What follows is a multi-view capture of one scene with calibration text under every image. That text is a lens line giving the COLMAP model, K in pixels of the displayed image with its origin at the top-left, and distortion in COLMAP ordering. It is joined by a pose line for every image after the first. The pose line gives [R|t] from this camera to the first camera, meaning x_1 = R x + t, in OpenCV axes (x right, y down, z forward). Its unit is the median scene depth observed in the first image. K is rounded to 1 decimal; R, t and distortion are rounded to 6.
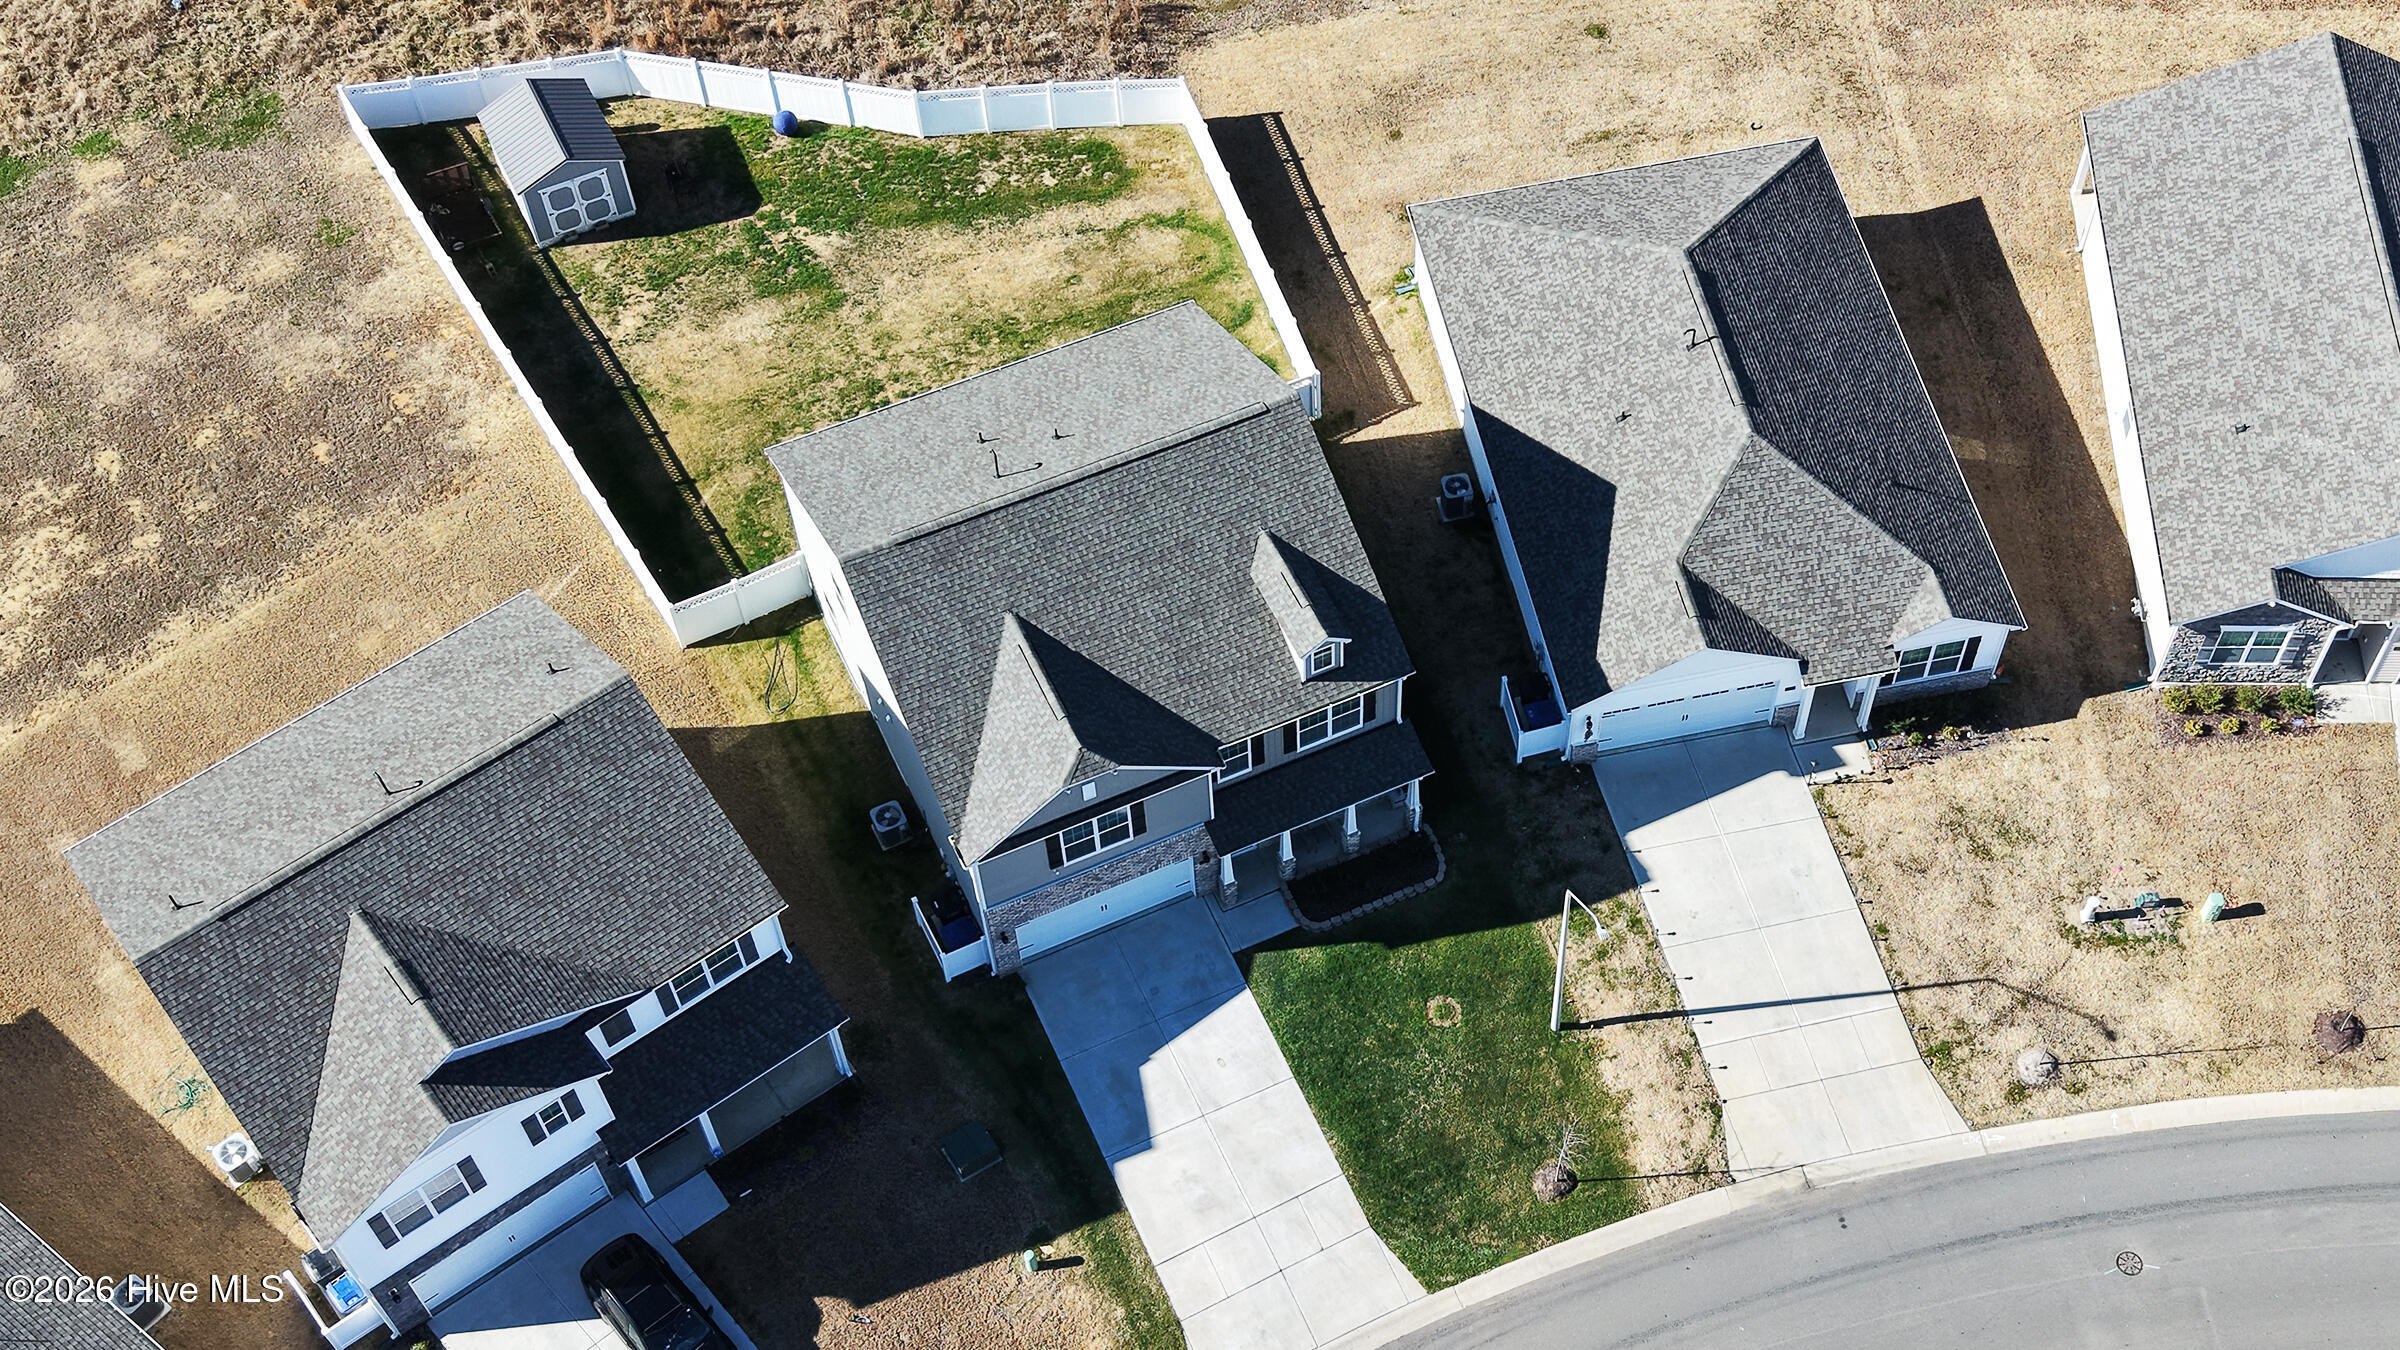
lens RADIAL K [[2897.6, 0, 1351.7], [0, 2897.6, 837.3], [0, 0, 1]] dist [0.146974, -0.446774]
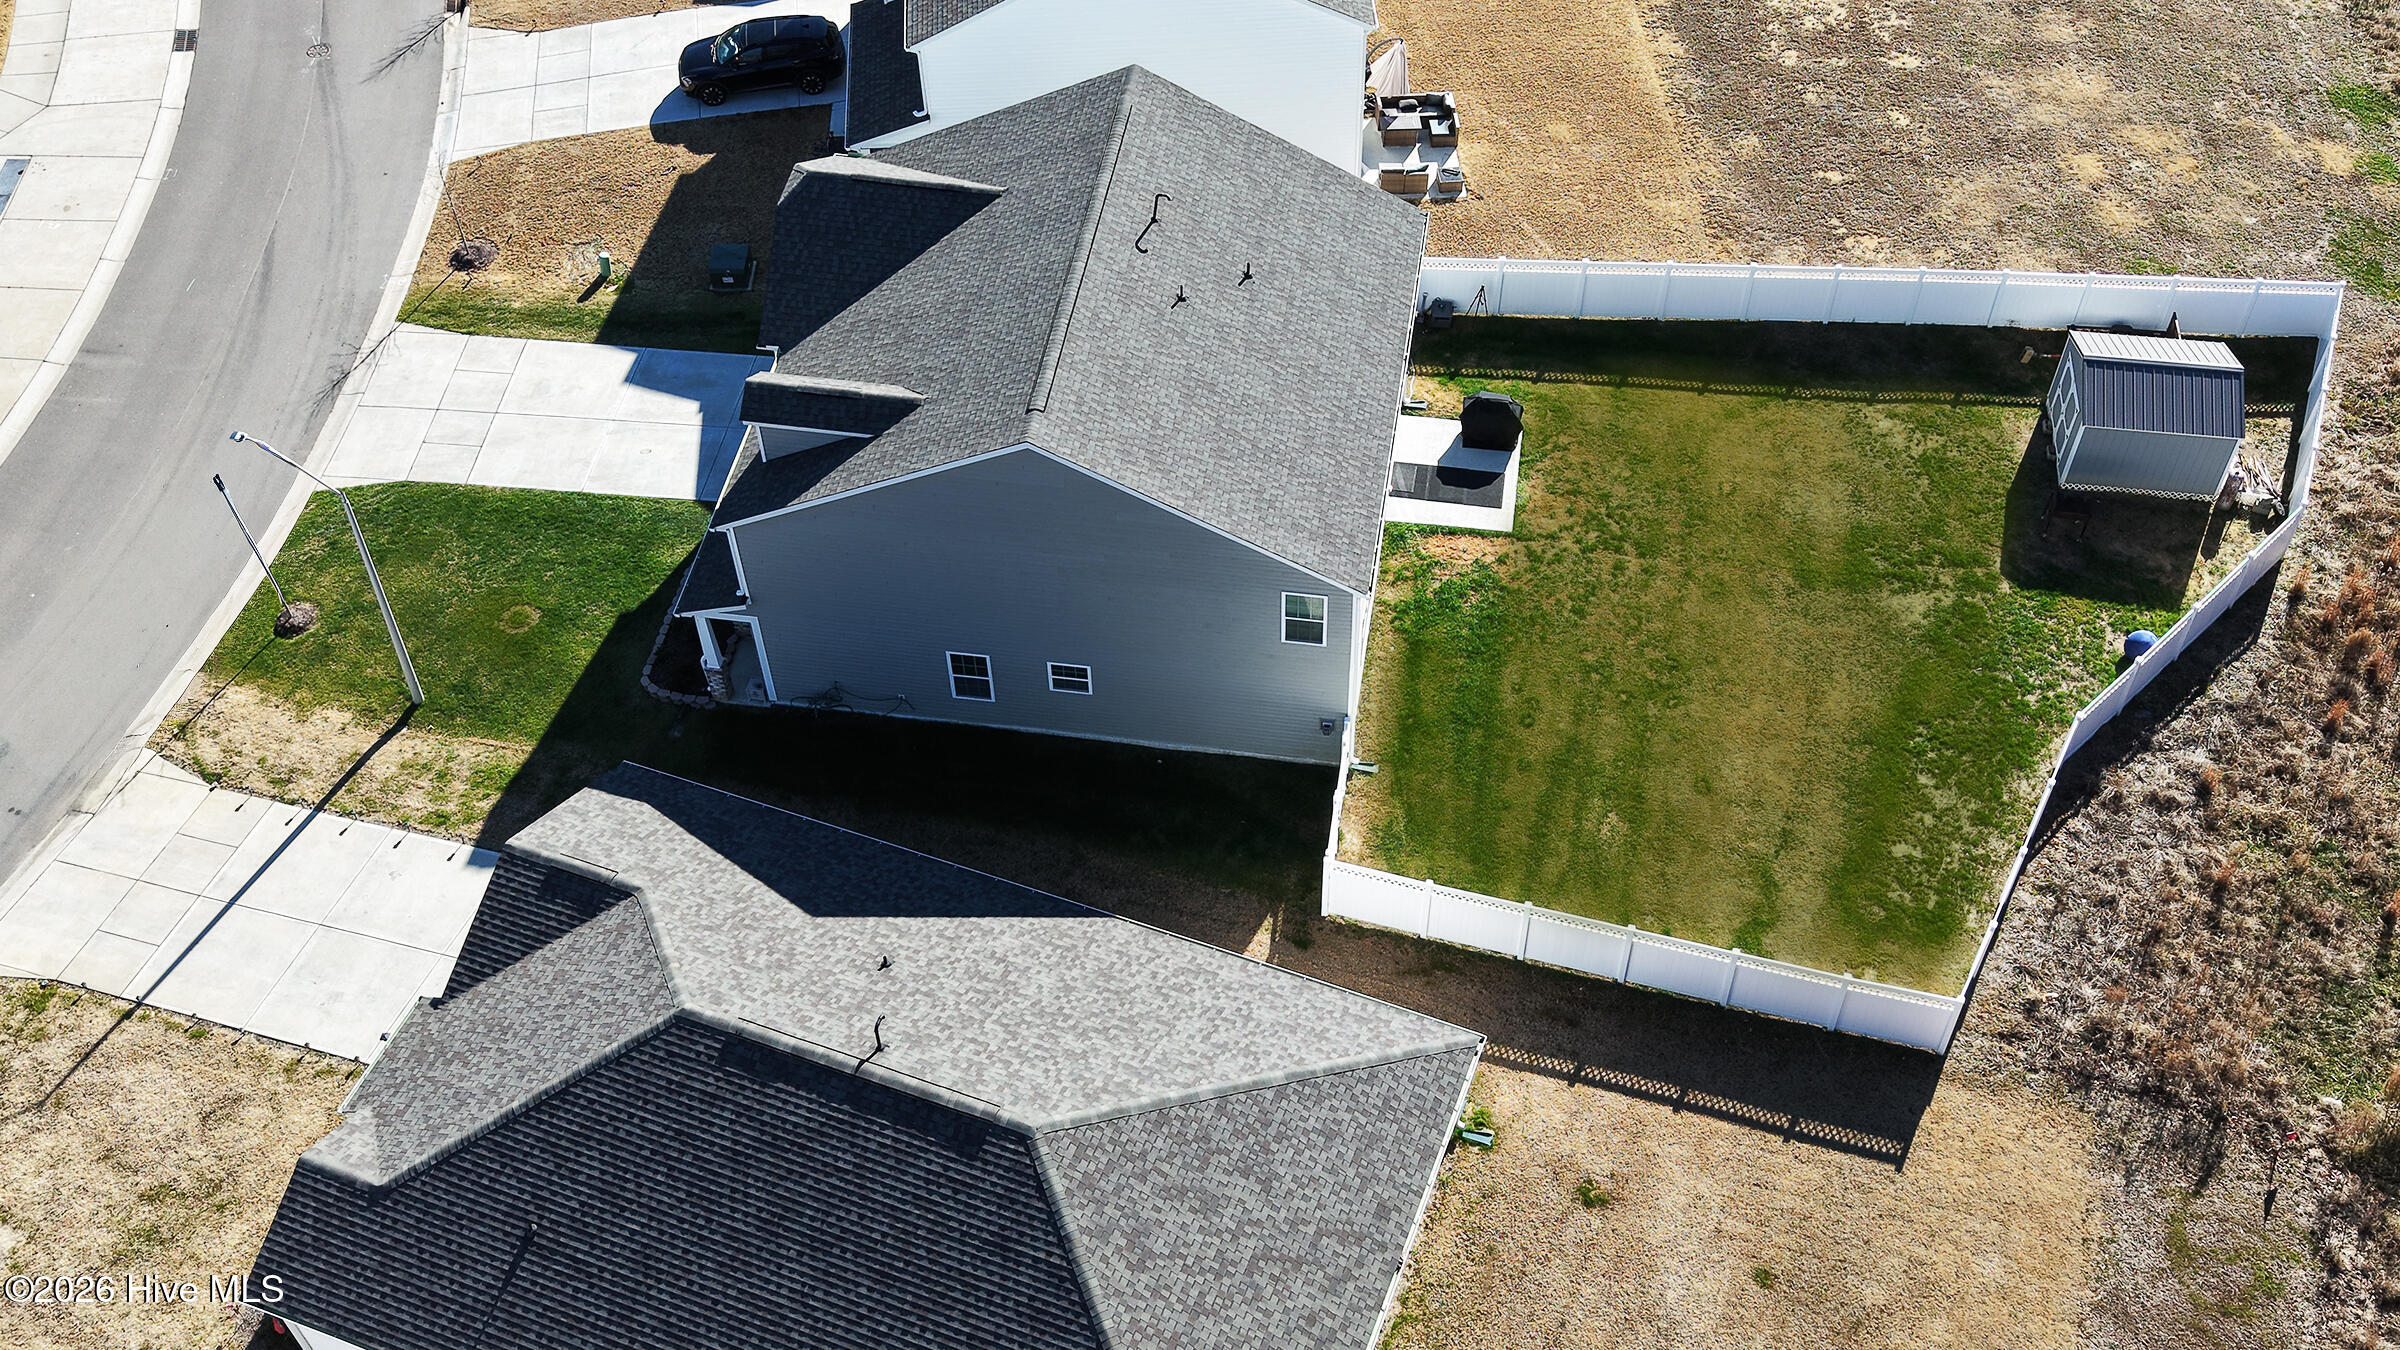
lens RADIAL K [[2403.2, 0, 1272.9], [0, 2403.2, 613.5], [0, 0, 1]] dist [0.123556, -0.302054]
pose [[-0.549901, 0.618491, -0.561318, 0.313829], [-0.713231, 0.001999, 0.700927, -0.611987], [0.434639, 0.785789, 0.440027, 0.745098]]
